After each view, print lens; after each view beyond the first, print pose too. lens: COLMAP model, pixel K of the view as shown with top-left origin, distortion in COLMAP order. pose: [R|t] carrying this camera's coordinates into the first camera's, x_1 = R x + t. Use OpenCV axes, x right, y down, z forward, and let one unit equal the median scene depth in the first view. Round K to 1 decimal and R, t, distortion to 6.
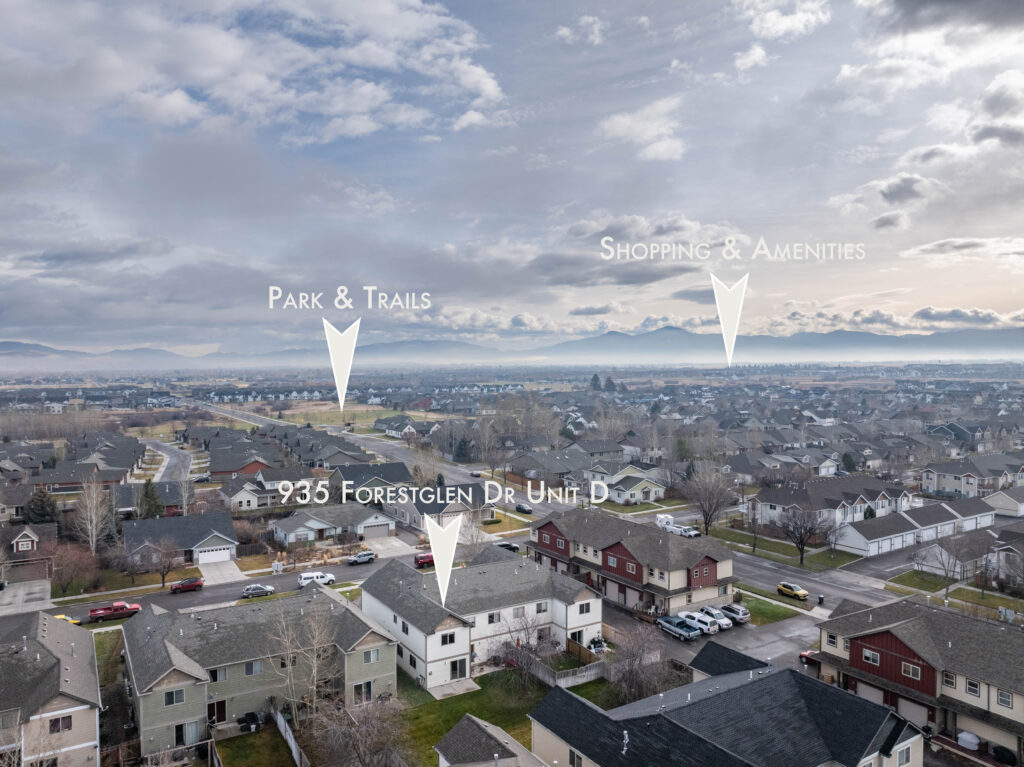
lens RADIAL K [[718.6, 0, 512.0], [0, 718.6, 383.5], [0, 0, 1]] dist [-0.033526, -0.001931]
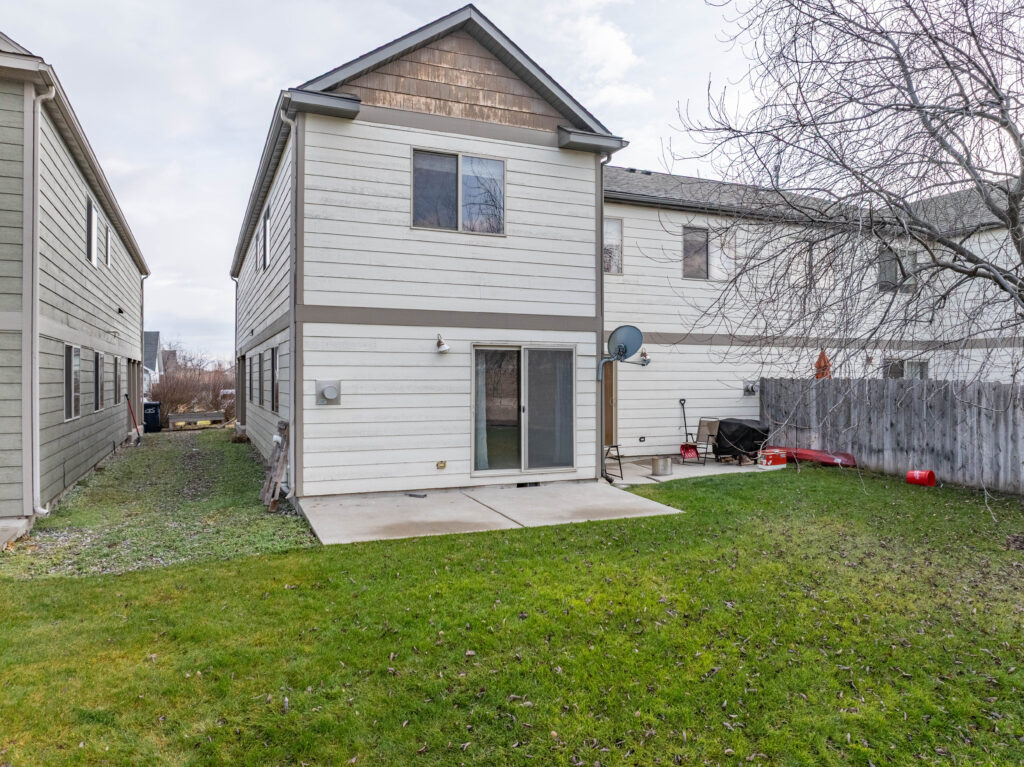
lens RADIAL K [[718.6, 0, 512.0], [0, 718.6, 383.5], [0, 0, 1]] dist [-0.033526, -0.001931]
pose [[0.989369, 0.002763, -0.145402, -0.055438], [-0.005019, 0.999873, -0.015151, 0.396613], [0.145341, 0.015720, 0.989257, 0.844029]]
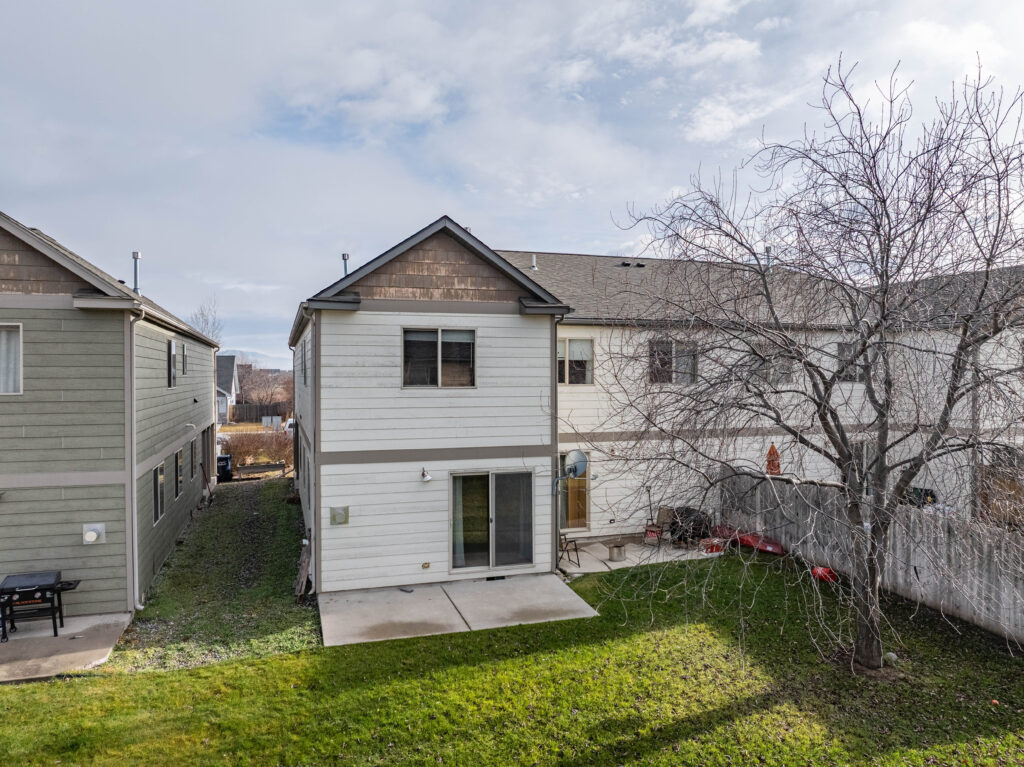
lens RADIAL K [[718.6, 0, 512.0], [0, 718.6, 383.5], [0, 0, 1]] dist [-0.033526, -0.001931]
pose [[0.971187, 0.001538, -0.238314, -0.021872], [-0.004030, 0.999942, -0.009972, 0.363200], [0.238284, 0.010645, 0.971137, 0.803845]]
